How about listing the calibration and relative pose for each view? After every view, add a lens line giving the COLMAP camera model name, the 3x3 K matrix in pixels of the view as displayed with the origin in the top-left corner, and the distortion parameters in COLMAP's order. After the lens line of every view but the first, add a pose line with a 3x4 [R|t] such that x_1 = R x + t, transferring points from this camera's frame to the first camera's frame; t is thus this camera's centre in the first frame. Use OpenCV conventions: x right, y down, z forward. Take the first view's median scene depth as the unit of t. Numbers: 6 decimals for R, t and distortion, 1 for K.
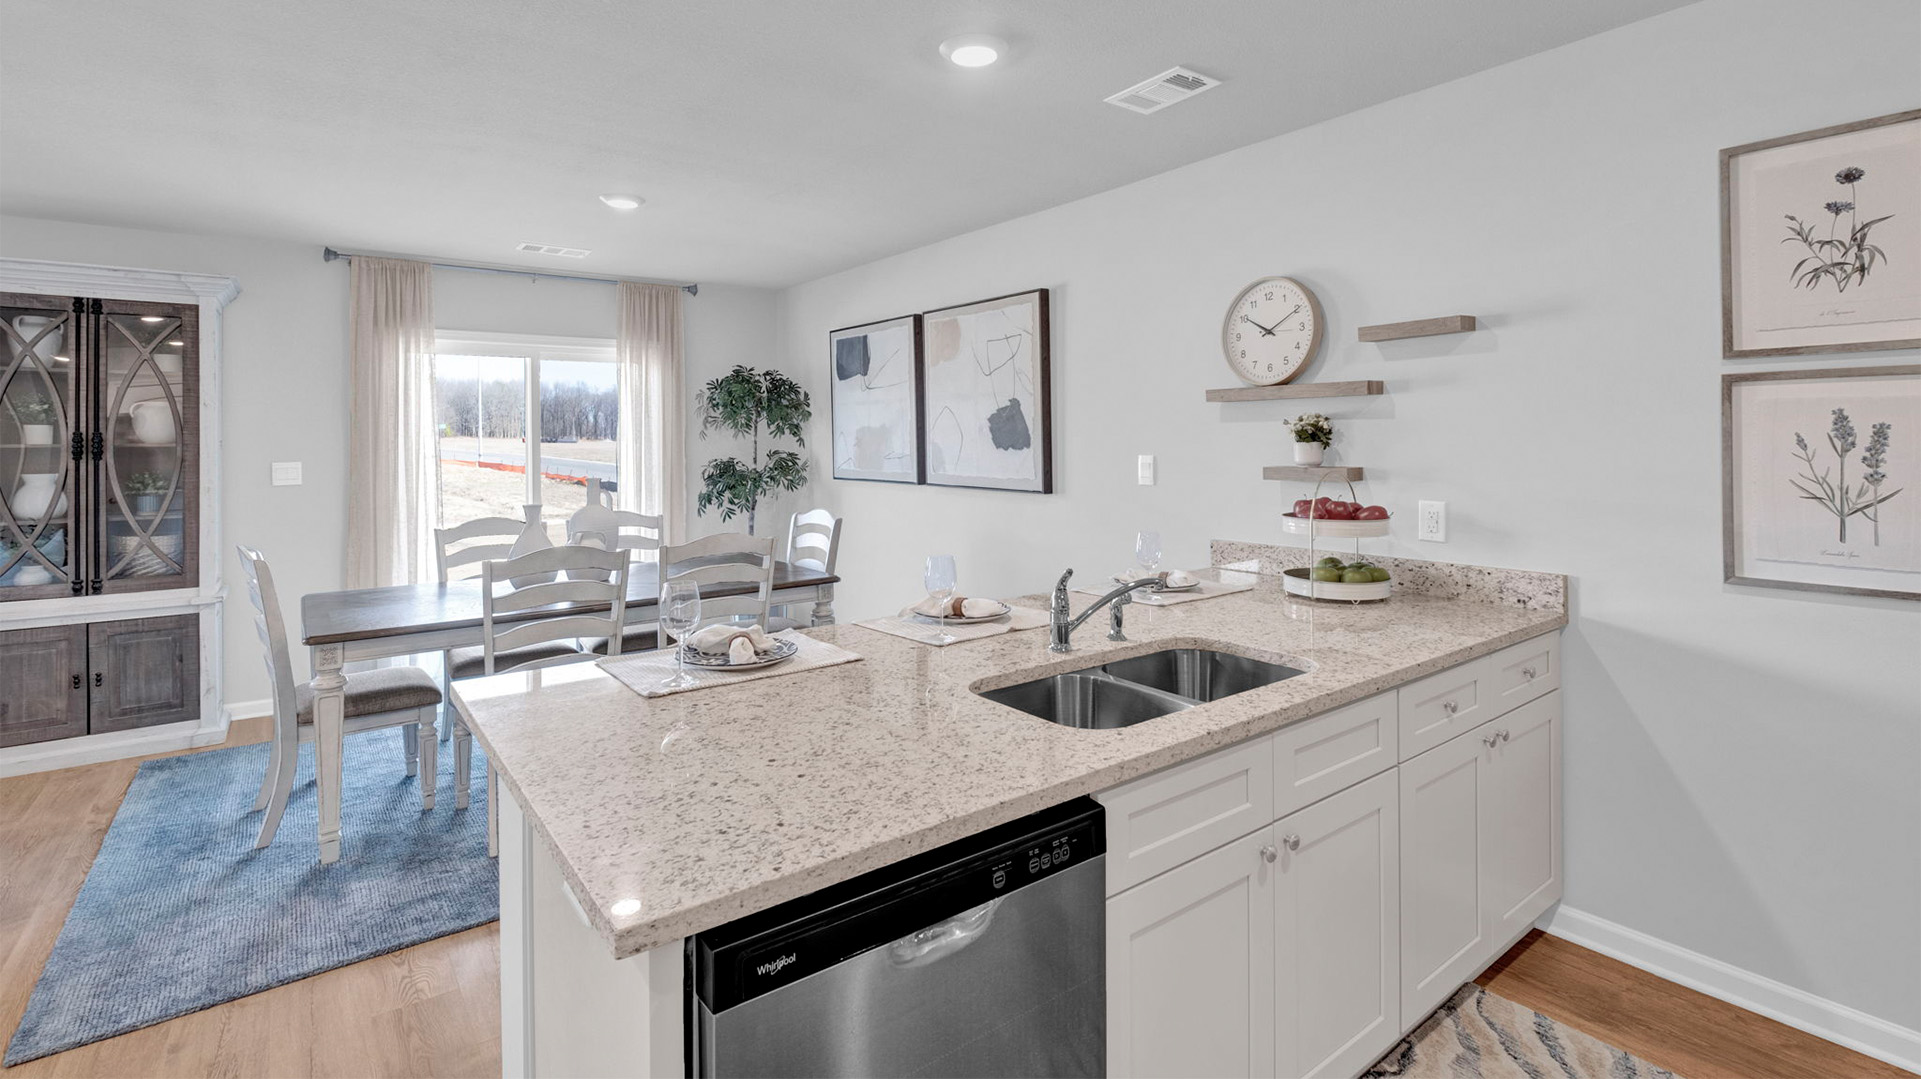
lens RADIAL K [[845.2, 0, 974.7], [0, 845.2, 433.9], [0, 0, 1]] dist [-0.001859, -0.002824]
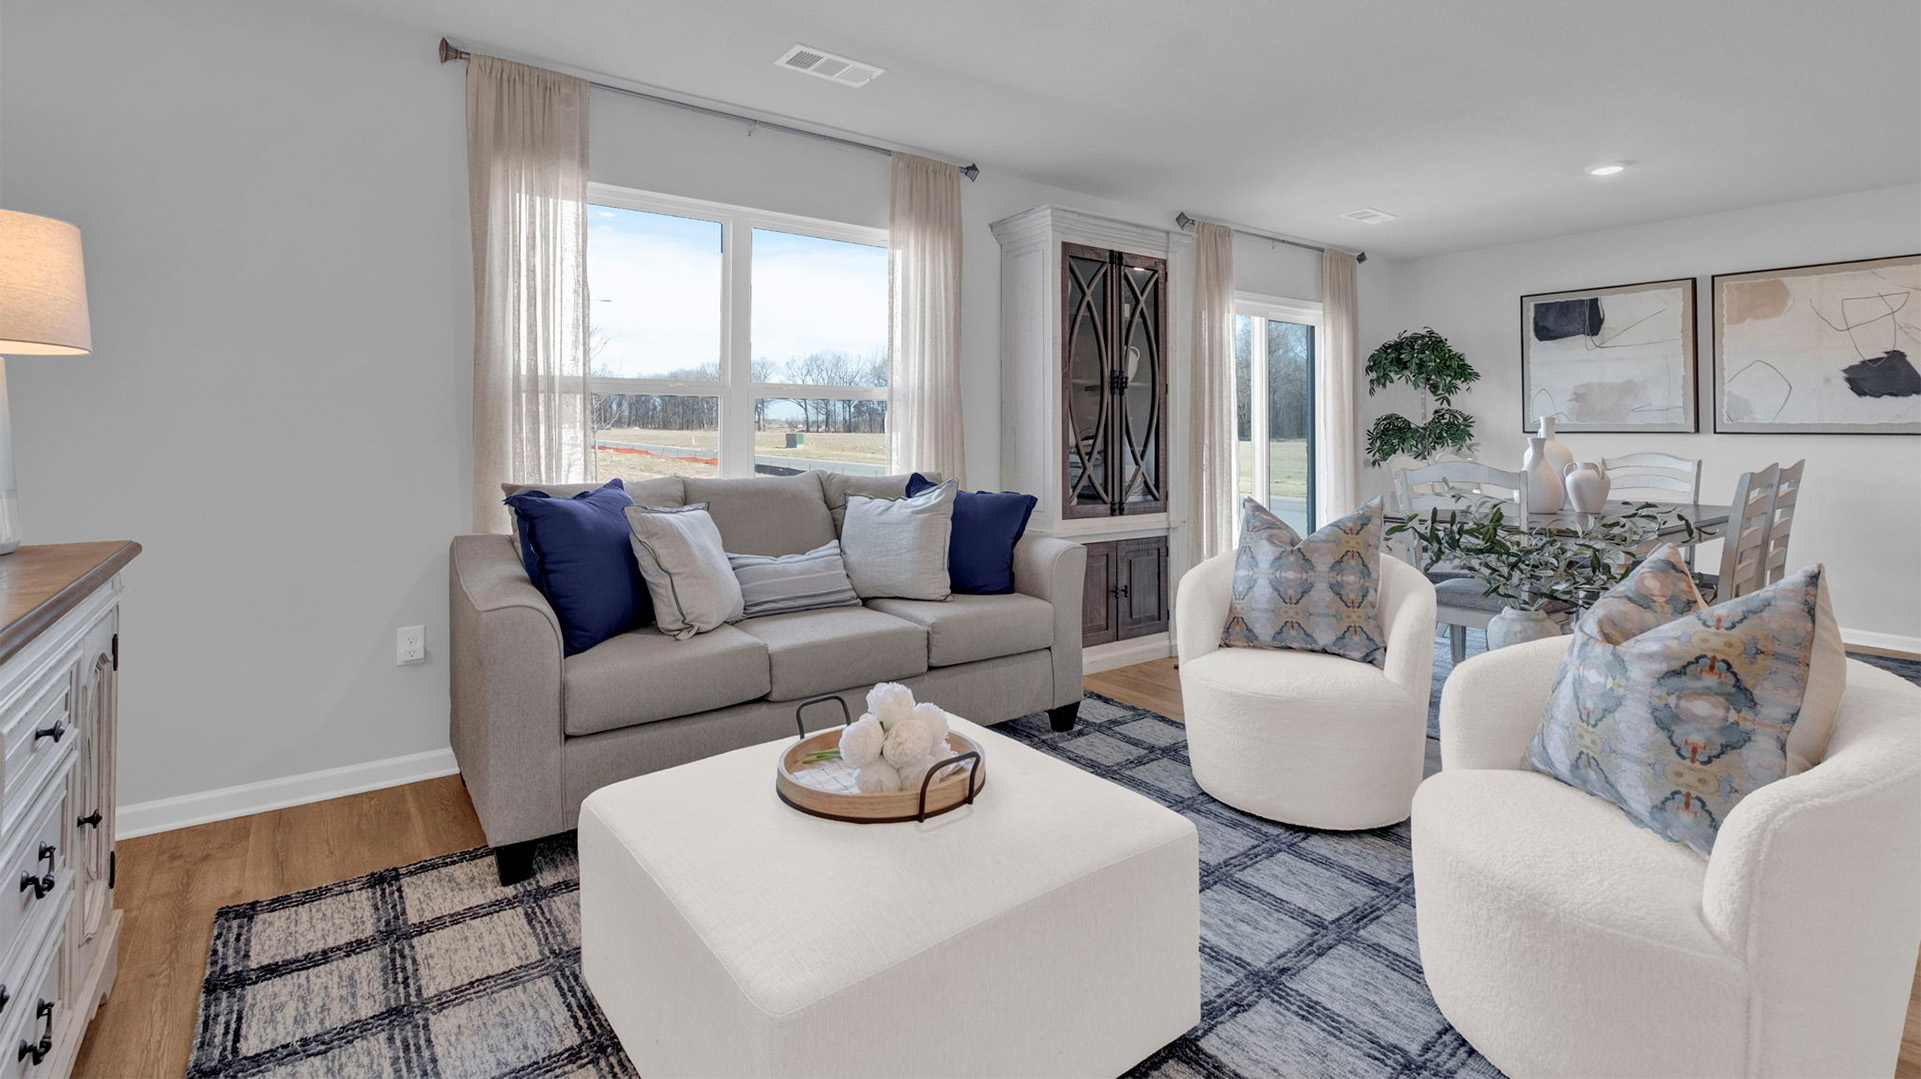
lens RADIAL K [[845.2, 0, 966.2], [0, 845.2, 415.8], [0, 0, 1]] dist [-0.001859, -0.002824]
pose [[0.999758, 0.010061, -0.019565, -1.226530], [-0.010299, 0.999874, -0.012115, 0.074319], [0.019440, 0.012313, 0.999735, -0.129219]]
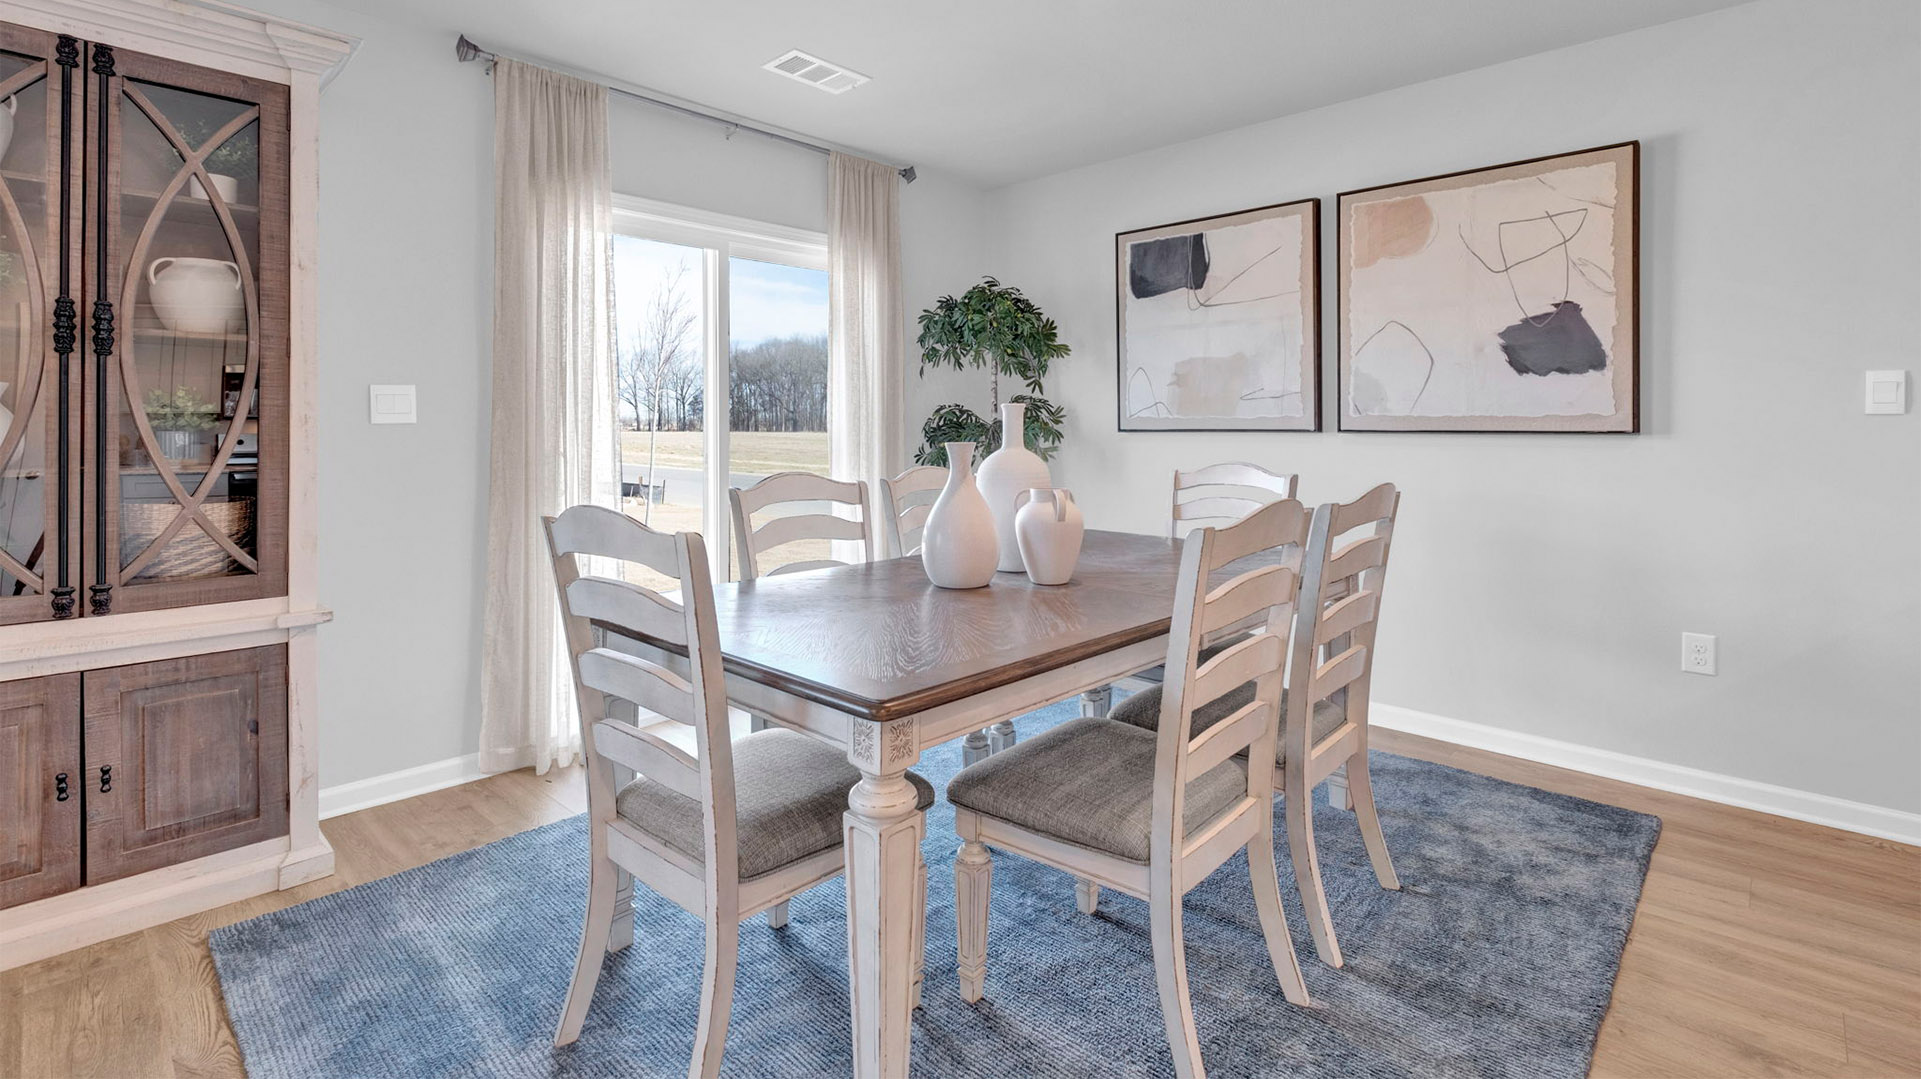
lens RADIAL K [[845.2, 0, 959.1], [0, 845.2, 426.5], [0, 0, 1]] dist [-0.001859, -0.002824]
pose [[0.988528, 0.007749, 0.150838, -0.599274], [-0.007949, 0.999968, 0.000721, 0.070443], [-0.150828, -0.001911, 0.988558, 0.407418]]
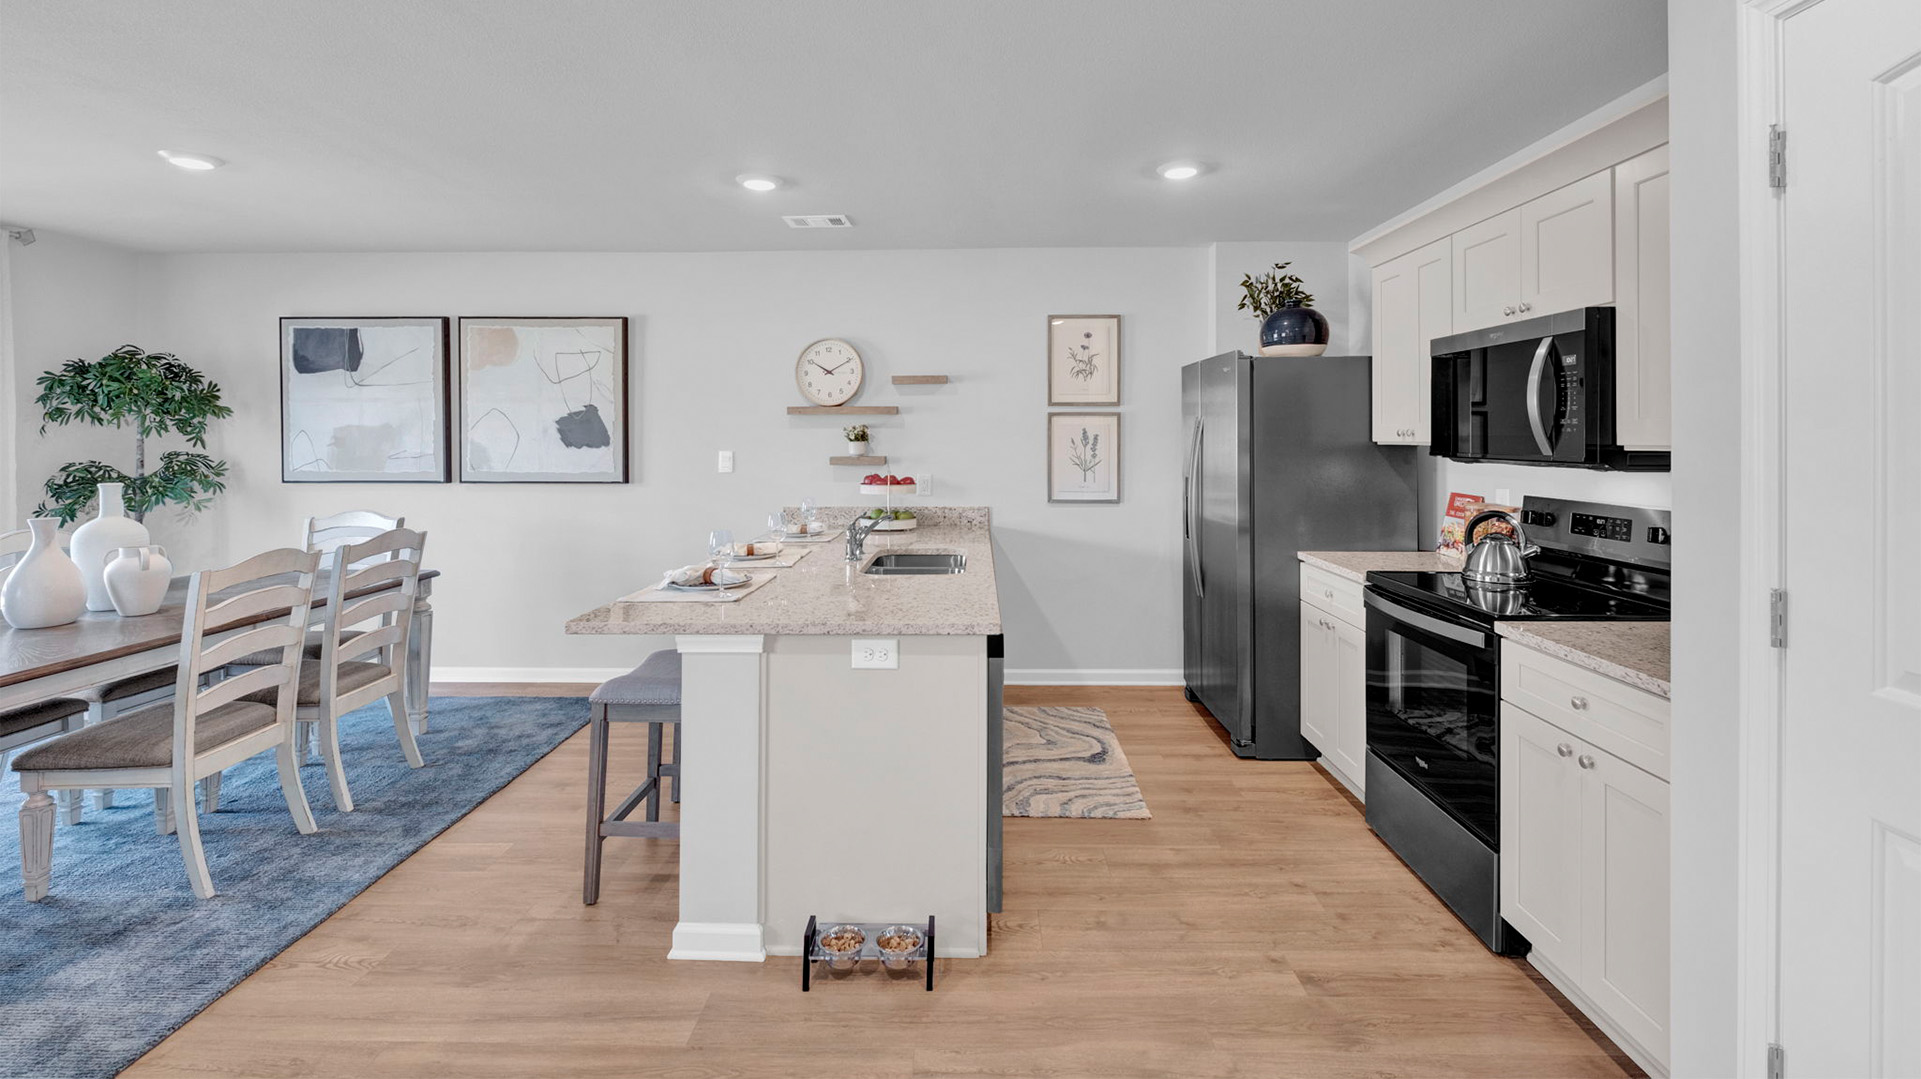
lens RADIAL K [[845.2, 0, 947.0], [0, 845.2, 424.0], [0, 0, 1]] dist [-0.001859, -0.002824]
pose [[0.630841, 0.021072, 0.775626, -0.589507], [-0.006844, 0.999743, -0.021595, 0.007338], [-0.775882, 0.008314, 0.630824, -0.132757]]
